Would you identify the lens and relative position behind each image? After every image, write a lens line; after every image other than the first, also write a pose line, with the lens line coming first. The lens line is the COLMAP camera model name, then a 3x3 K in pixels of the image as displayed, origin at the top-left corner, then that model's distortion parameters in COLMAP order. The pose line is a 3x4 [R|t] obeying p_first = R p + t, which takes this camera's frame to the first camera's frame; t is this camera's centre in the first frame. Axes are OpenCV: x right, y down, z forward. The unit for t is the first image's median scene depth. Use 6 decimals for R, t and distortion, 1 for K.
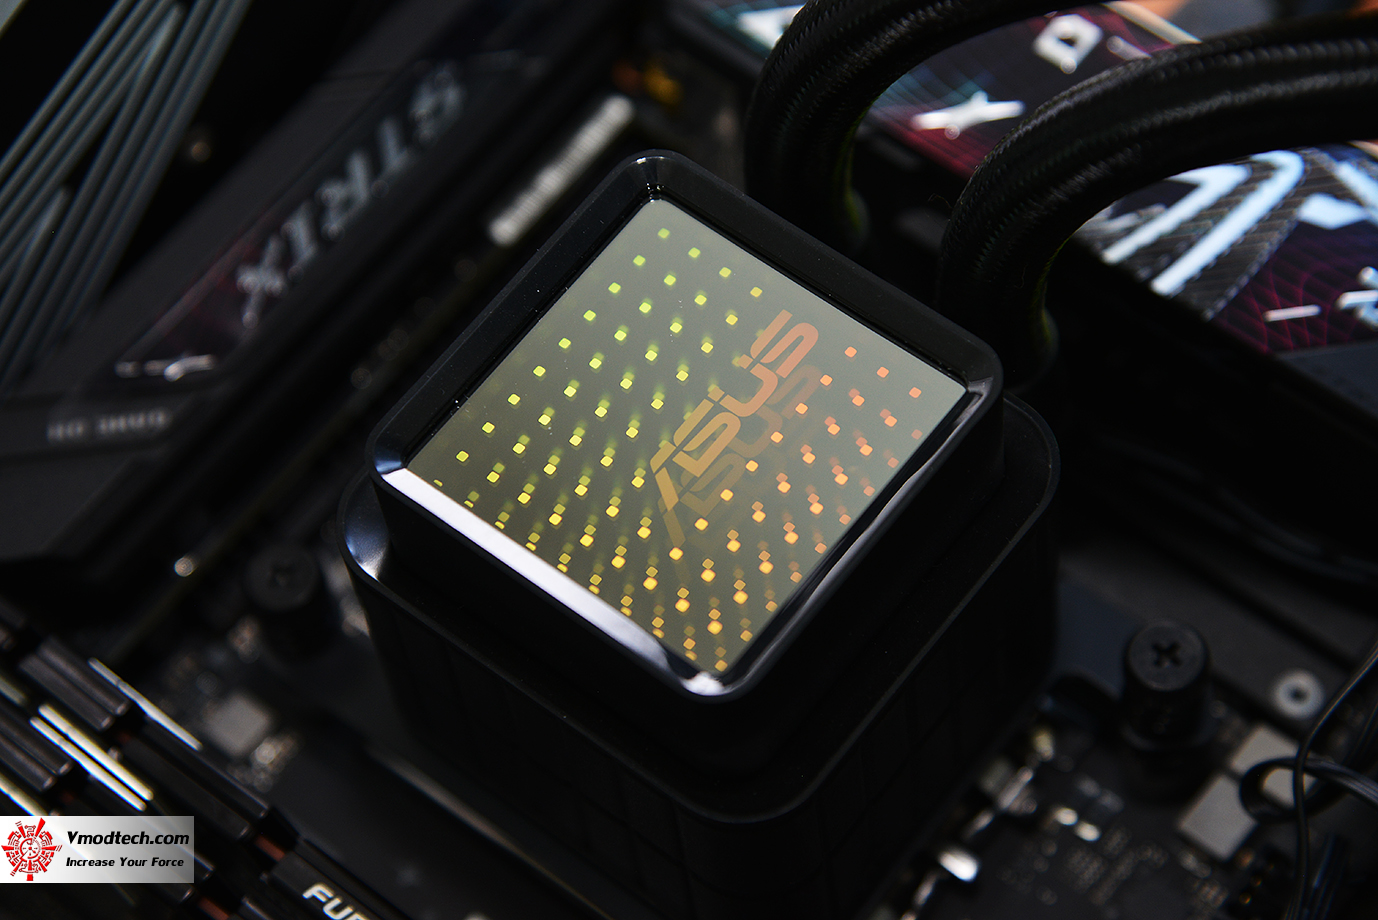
lens RADIAL K [[3593.7, 0, 690.4], [0, 3593.7, 441.4], [0, 0, 1]] dist [0.527278, -0.824232]
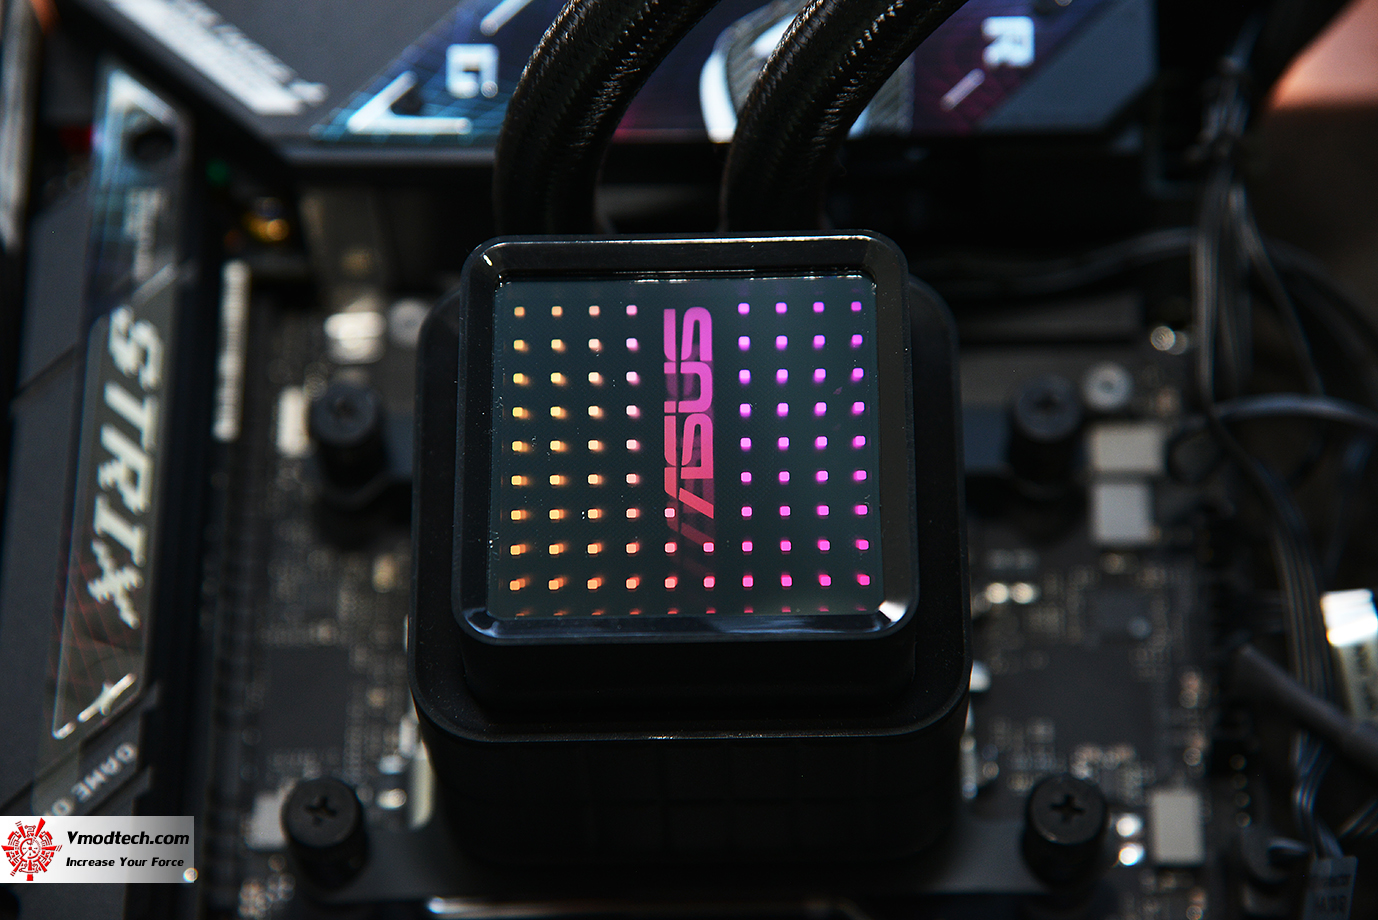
lens RADIAL K [[3593.7, 0, 690.4], [0, 3593.7, 441.4], [0, 0, 1]] dist [0.527278, -0.824232]
pose [[0.779706, -0.531808, 0.330512, -0.308492], [0.526960, 0.842430, 0.112361, -0.108157], [-0.338188, 0.086558, 0.937090, 0.006573]]
